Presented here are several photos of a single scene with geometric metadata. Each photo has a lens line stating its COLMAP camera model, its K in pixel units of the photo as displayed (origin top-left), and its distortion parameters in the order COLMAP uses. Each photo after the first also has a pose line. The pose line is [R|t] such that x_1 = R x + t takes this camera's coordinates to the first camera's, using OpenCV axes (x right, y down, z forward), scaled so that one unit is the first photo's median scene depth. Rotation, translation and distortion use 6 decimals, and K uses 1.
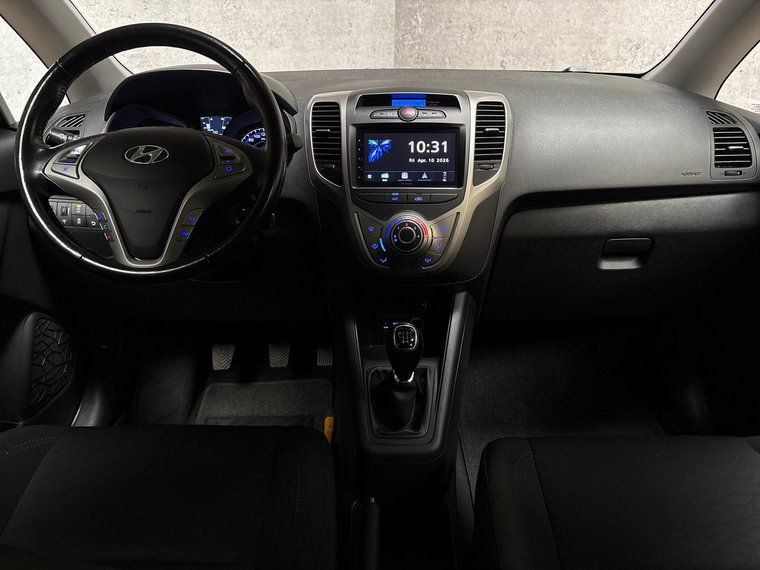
lens RADIAL K [[587.0, 0, 381.9], [0, 587.0, 288.1], [0, 0, 1]] dist [0.058618, -0.080870]
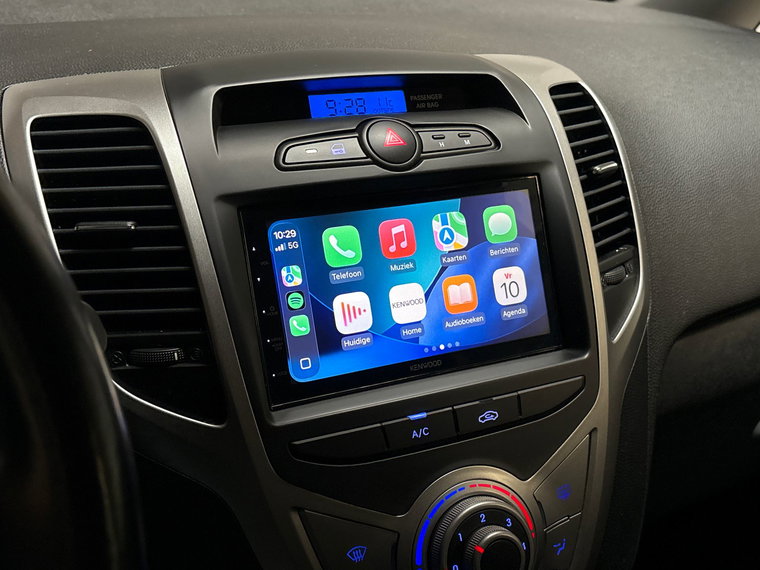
lens RADIAL K [[878.0, 0, 380.0], [0, 878.0, 285.0], [0, 0, 1]] dist [0.164611, -0.557479]
pose [[0.886241, -0.151930, 0.437601, -0.173038], [0.162282, 0.986647, 0.013896, -0.228165], [-0.433868, 0.058699, 0.899062, 0.588096]]
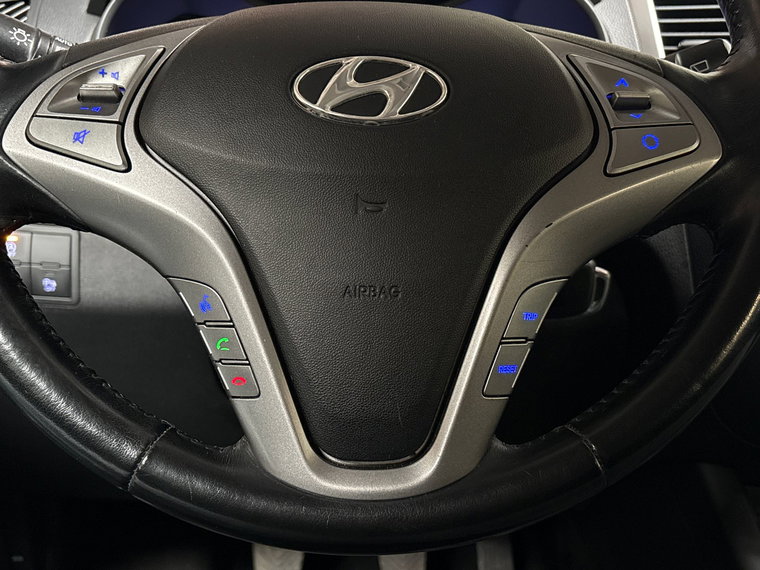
lens RADIAL K [[878.0, 0, 380.0], [0, 878.0, 285.0], [0, 0, 1]] dist [0.164611, -0.557479]
pose [[0.998461, 0.003716, 0.055334, -0.337253], [-0.001110, 0.998892, -0.047041, -0.090048], [-0.055448, 0.046907, 0.997359, 0.468937]]
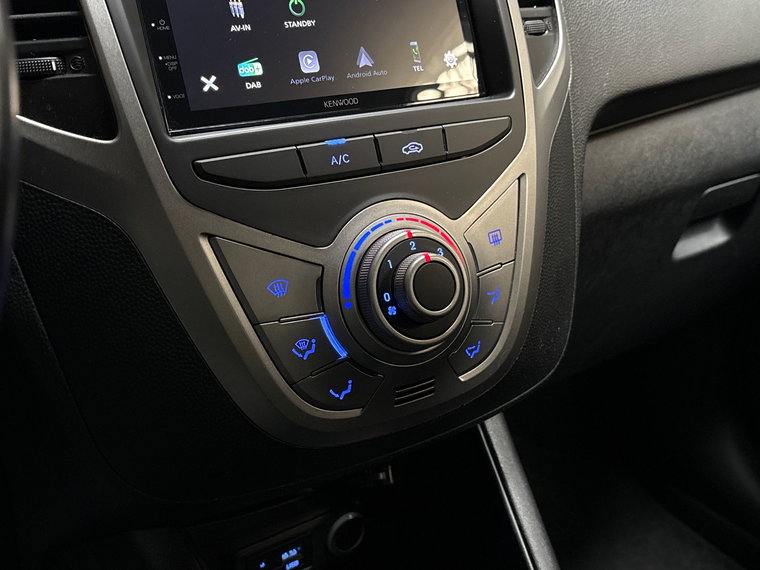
lens RADIAL K [[878.0, 0, 380.0], [0, 878.0, 285.0], [0, 0, 1]] dist [0.164611, -0.557479]
pose [[0.823904, -0.216174, 0.523880, -0.180162], [0.219335, 0.973986, 0.056958, -0.111925], [-0.522564, 0.067977, 0.849886, 0.633423]]
